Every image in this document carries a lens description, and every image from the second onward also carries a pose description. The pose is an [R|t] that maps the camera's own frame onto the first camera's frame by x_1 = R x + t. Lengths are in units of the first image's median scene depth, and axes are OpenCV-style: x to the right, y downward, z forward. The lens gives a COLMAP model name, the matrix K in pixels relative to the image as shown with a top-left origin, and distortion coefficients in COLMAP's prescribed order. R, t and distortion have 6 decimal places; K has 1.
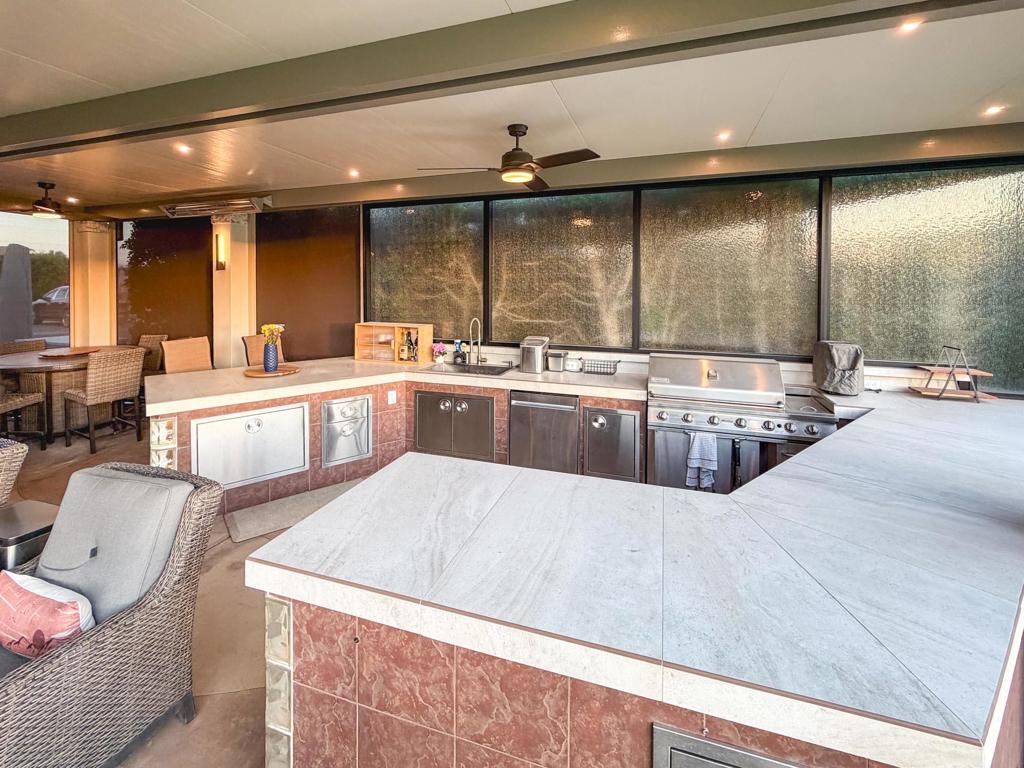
lens RADIAL K [[439.1, 0, 533.6], [0, 439.1, 294.7], [0, 0, 1]] dist [-0.001318, 0.001399]
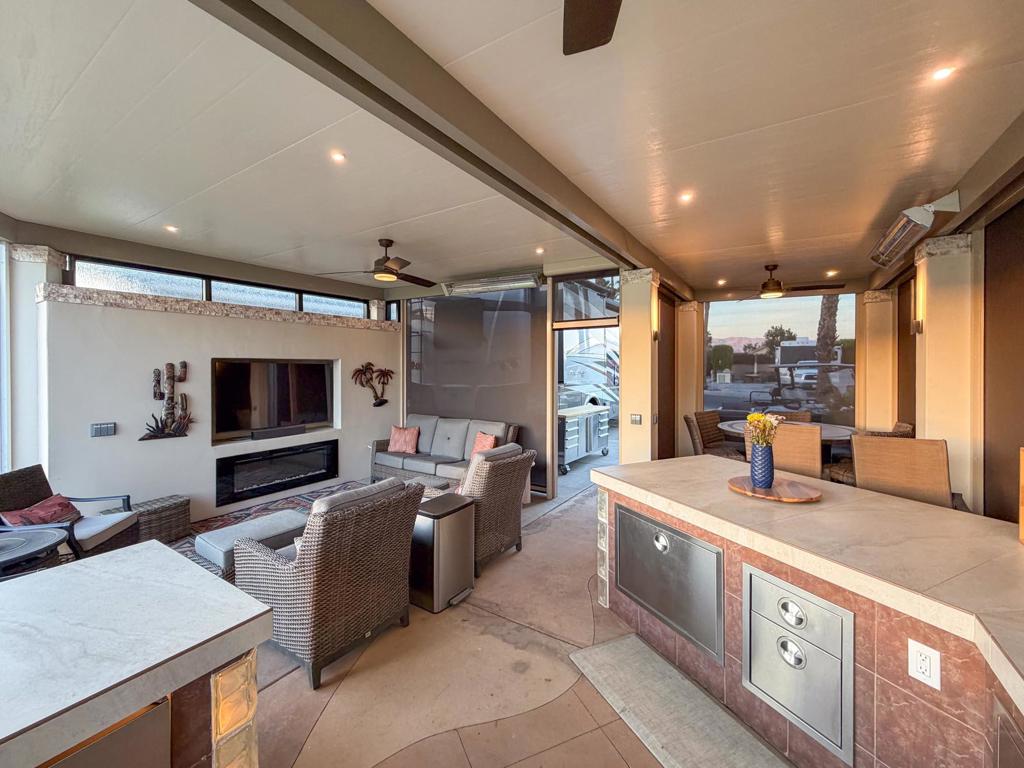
lens RADIAL K [[416.8, 0, 482.5], [0, 416.8, 371.4], [0, 0, 1]] dist [0.000884, 0.000588]
pose [[-0.300843, 0.008950, -0.953632, 0.093901], [-0.022729, 0.999605, 0.016551, 0.005468], [0.953403, 0.026654, -0.300521, 0.754102]]
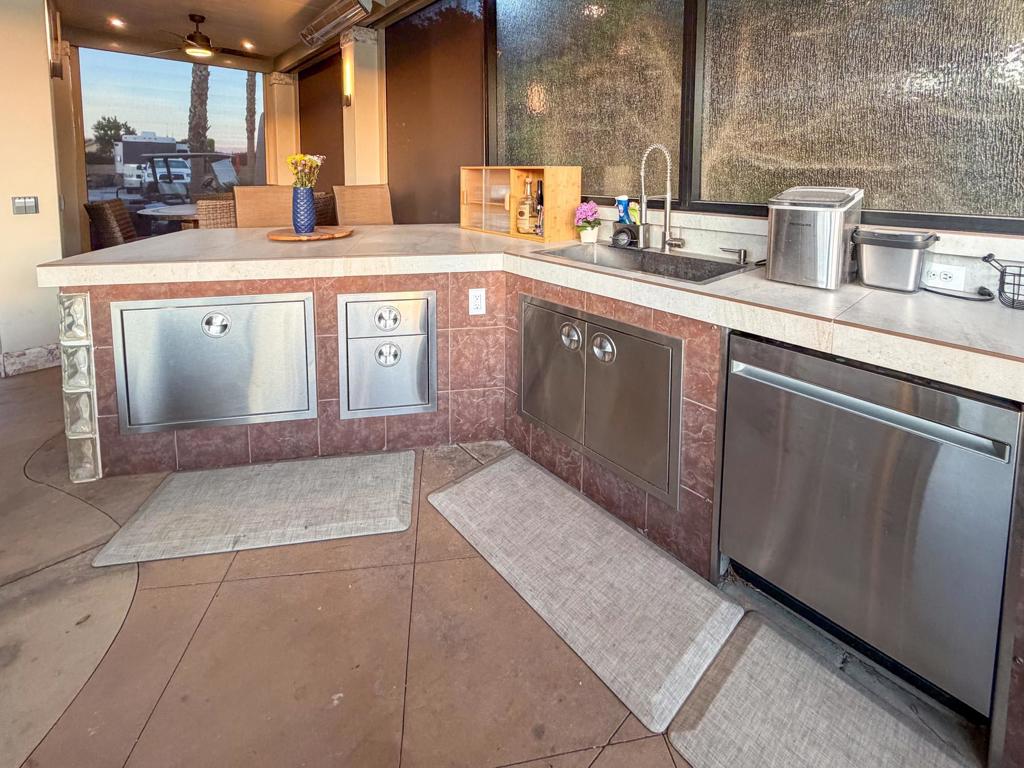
lens RADIAL K [[473.1, 0, 532.6], [0, 473.1, 207.1], [0, 0, 1]] dist [-0.003089, 0.000195]
pose [[0.865931, 0.033986, -0.499007, -0.004959], [-0.005565, 0.998282, 0.058333, 0.094596], [0.500132, -0.047735, 0.864632, 0.568990]]
